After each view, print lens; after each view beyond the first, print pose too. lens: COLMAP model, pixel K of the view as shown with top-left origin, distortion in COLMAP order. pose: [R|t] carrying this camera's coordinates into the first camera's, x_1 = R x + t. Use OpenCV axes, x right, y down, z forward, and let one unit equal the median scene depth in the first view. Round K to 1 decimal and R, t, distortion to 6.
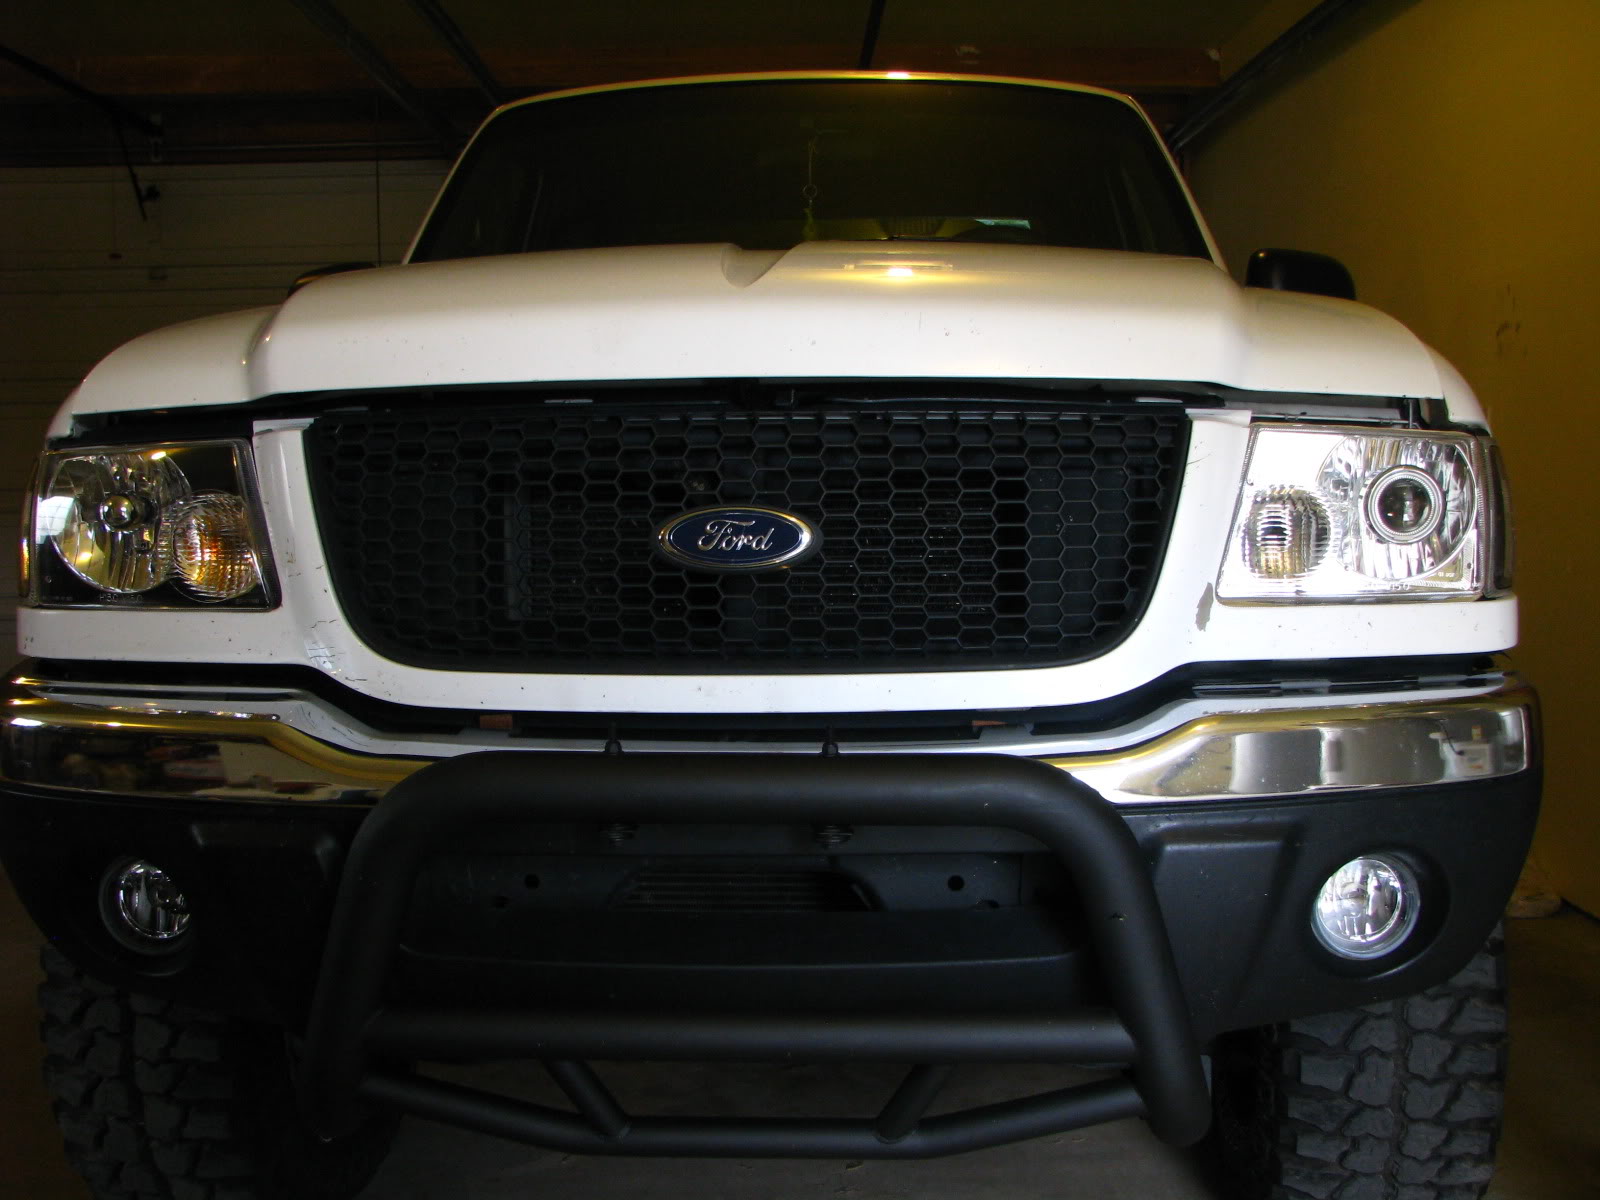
lens RADIAL K [[1719.2, 0, 818.0], [0, 1719.2, 606.9], [0, 0, 1]] dist [-0.209875, 0.272293]
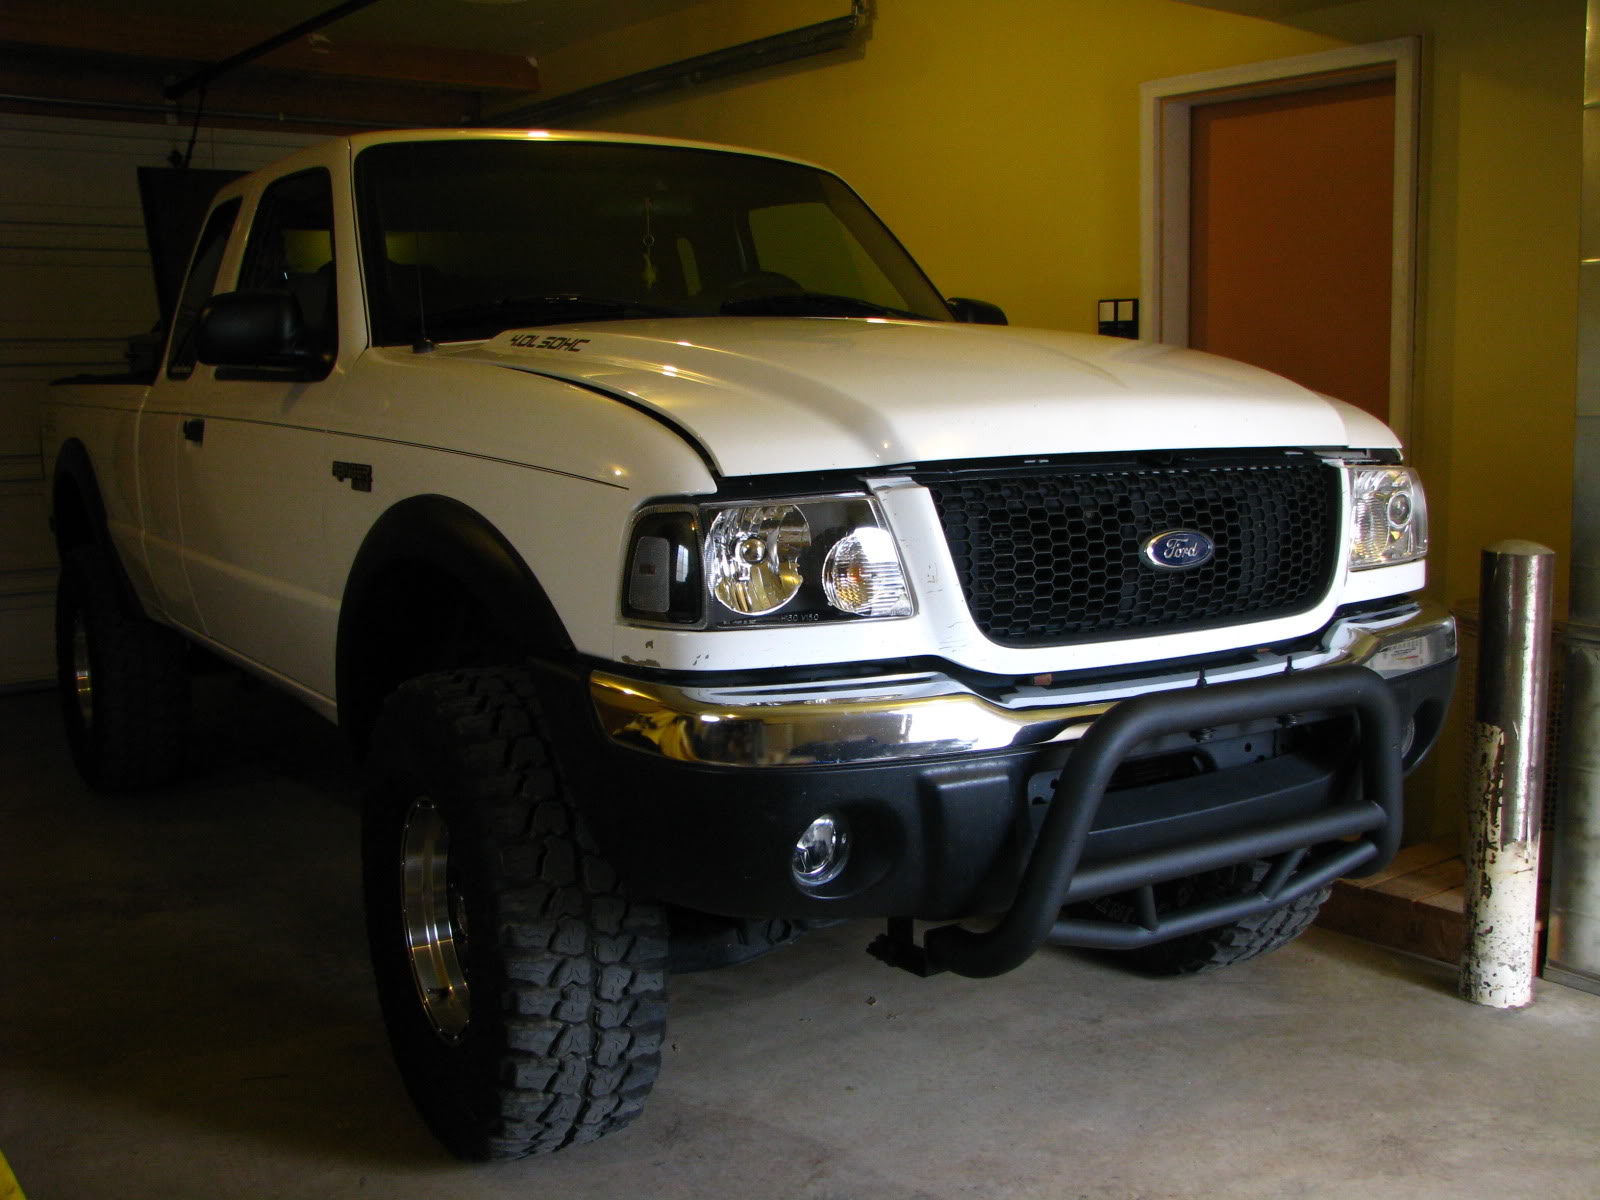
lens RADIAL K [[1719.0, 0, 834.5], [0, 1719.0, 596.7], [0, 0, 1]] dist [-0.216008, 0.290802]
pose [[0.808983, -0.071282, 0.583493, -1.191058], [0.051861, 0.997405, 0.049945, -0.088454], [-0.585539, -0.010144, 0.810581, -0.107356]]
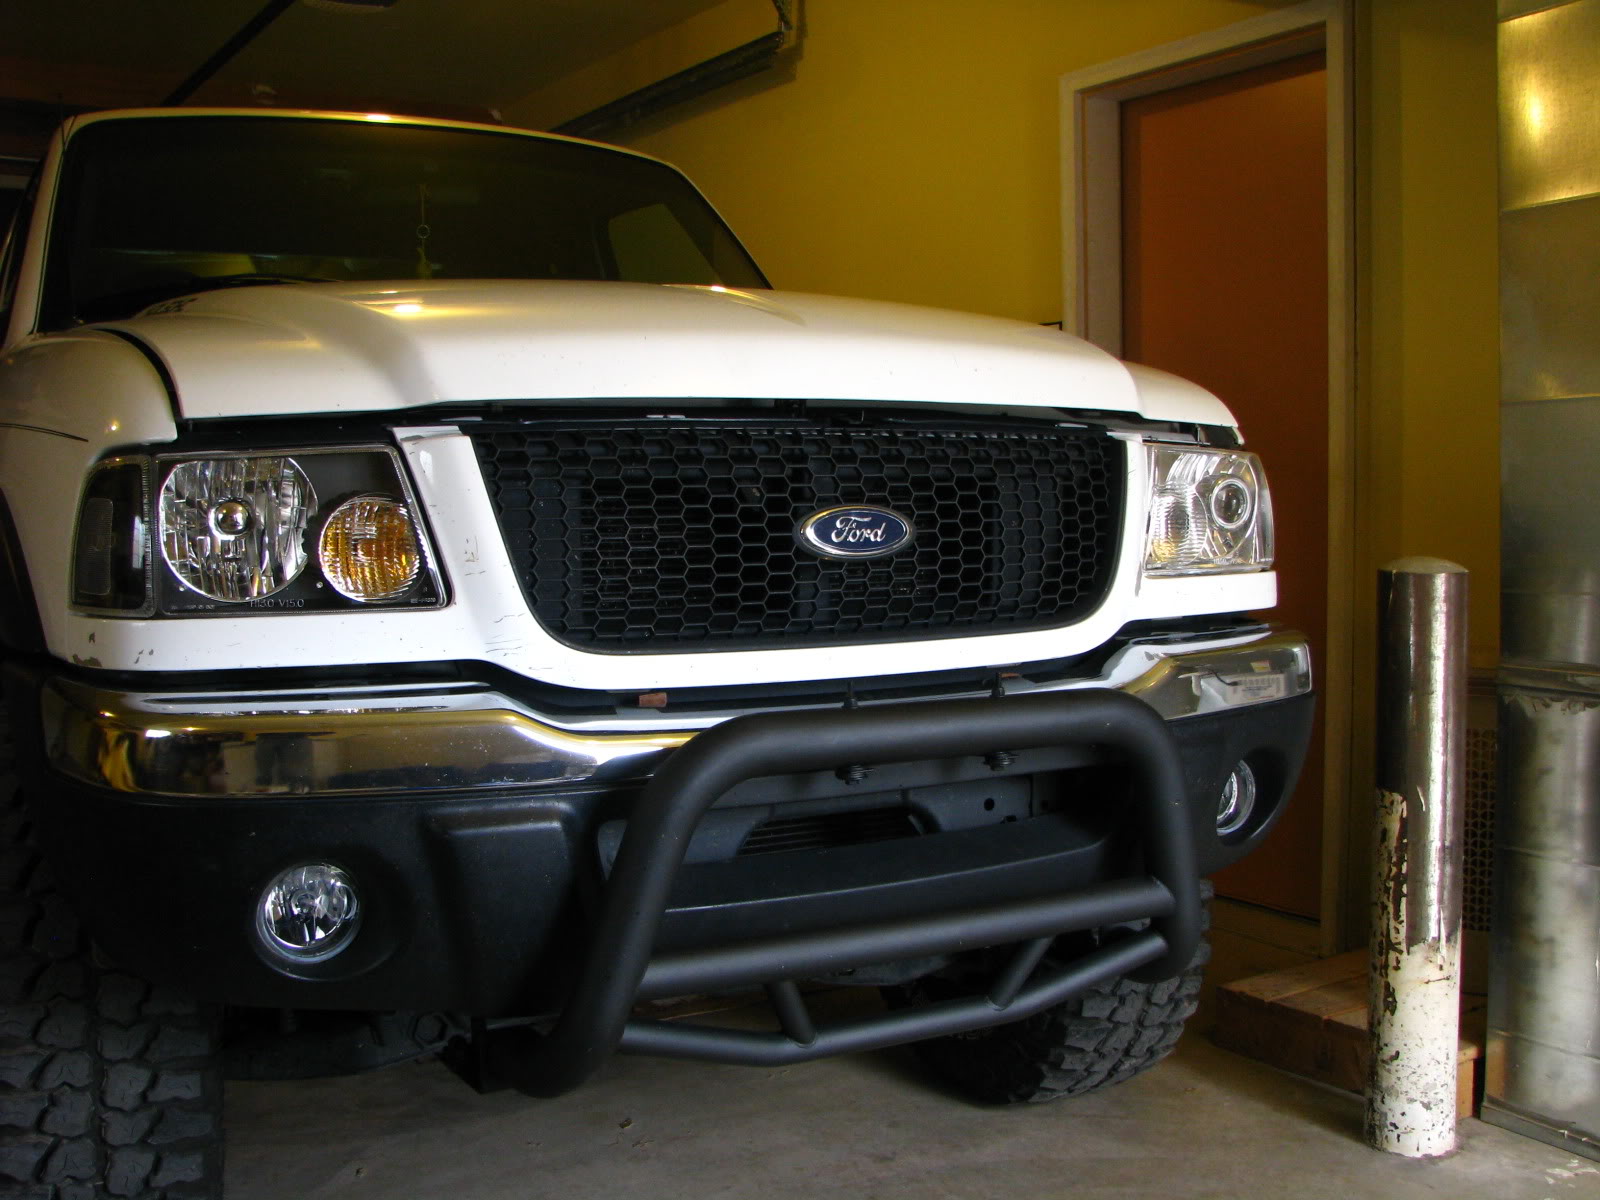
lens RADIAL K [[1719.2, 0, 818.0], [0, 1719.2, 606.9], [0, 0, 1]] dist [-0.209875, 0.272293]
pose [[0.852819, -0.035513, 0.520998, -0.671244], [0.049946, 0.998658, -0.013685, 0.026752], [-0.519813, 0.037692, 0.853448, -0.017886]]
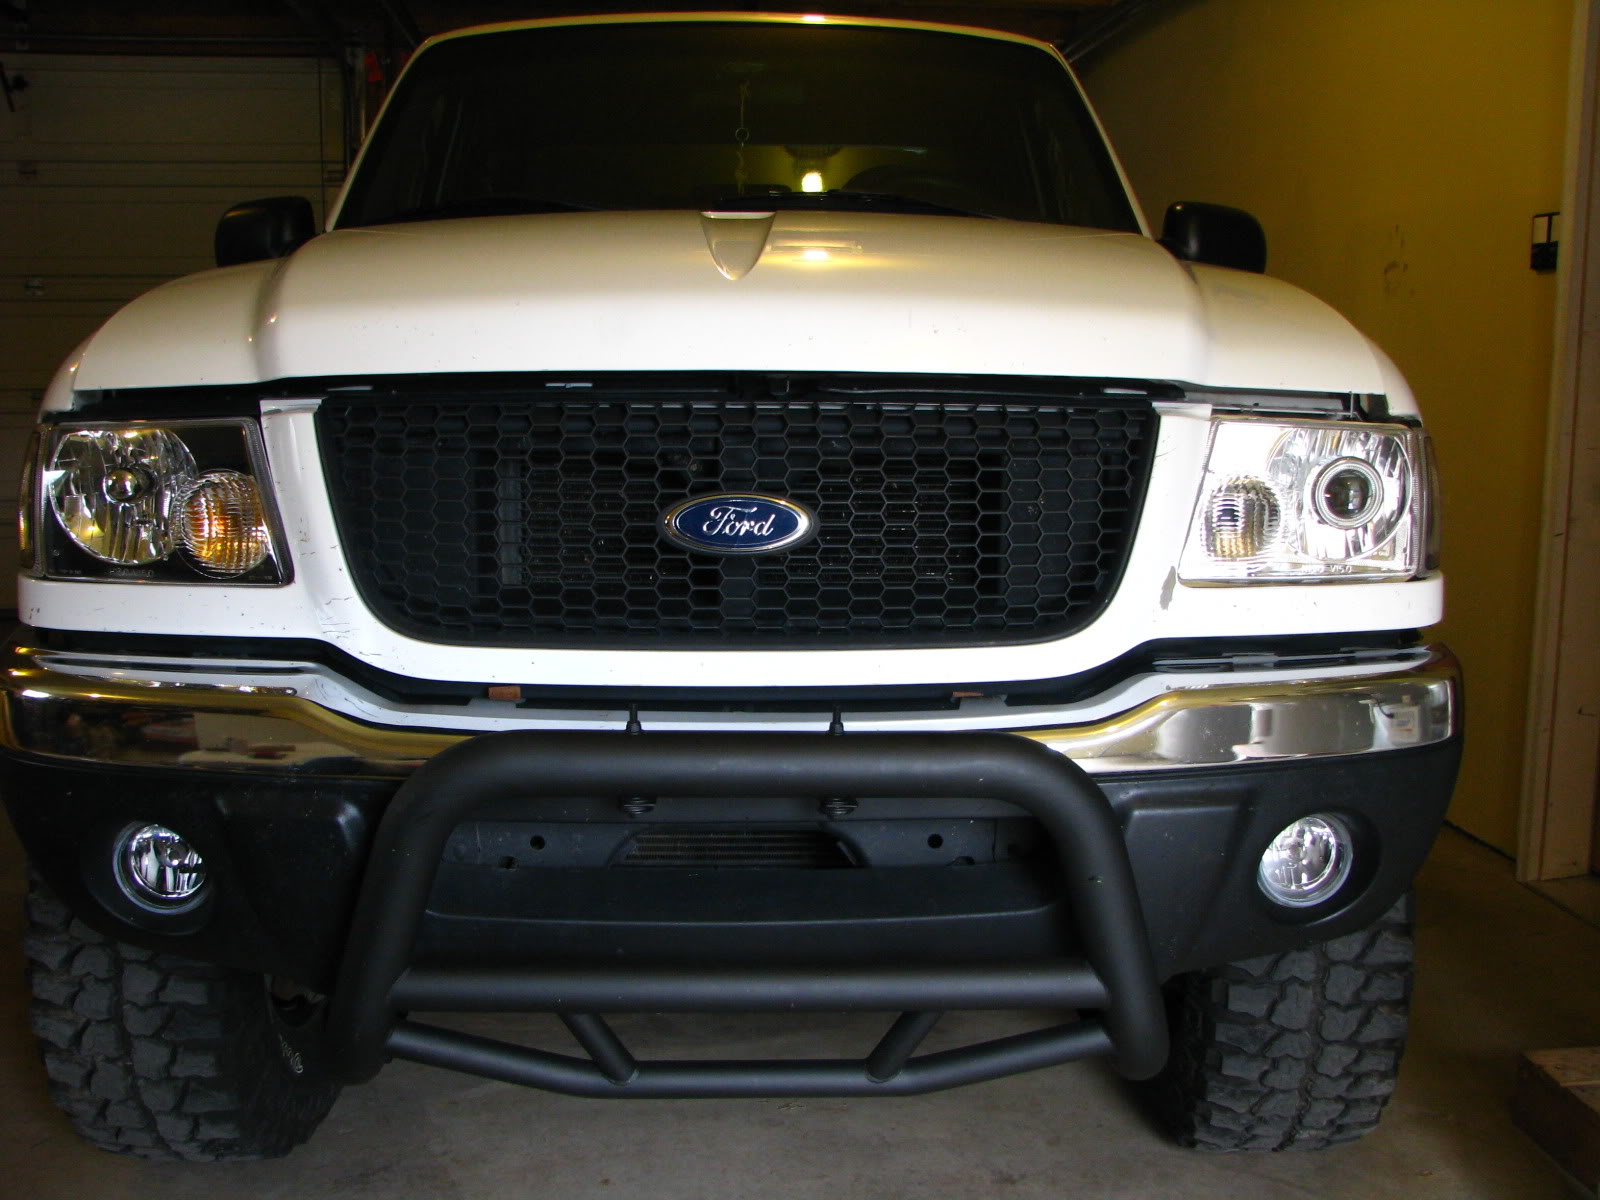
lens RADIAL K [[1719.2, 0, 818.0], [0, 1719.2, 606.9], [0, 0, 1]] dist [-0.209875, 0.272293]
pose [[0.996566, 0.002825, 0.082760, -0.082277], [-0.008231, 0.997848, 0.065047, -0.055333], [-0.082398, -0.065505, 0.994444, -0.060252]]
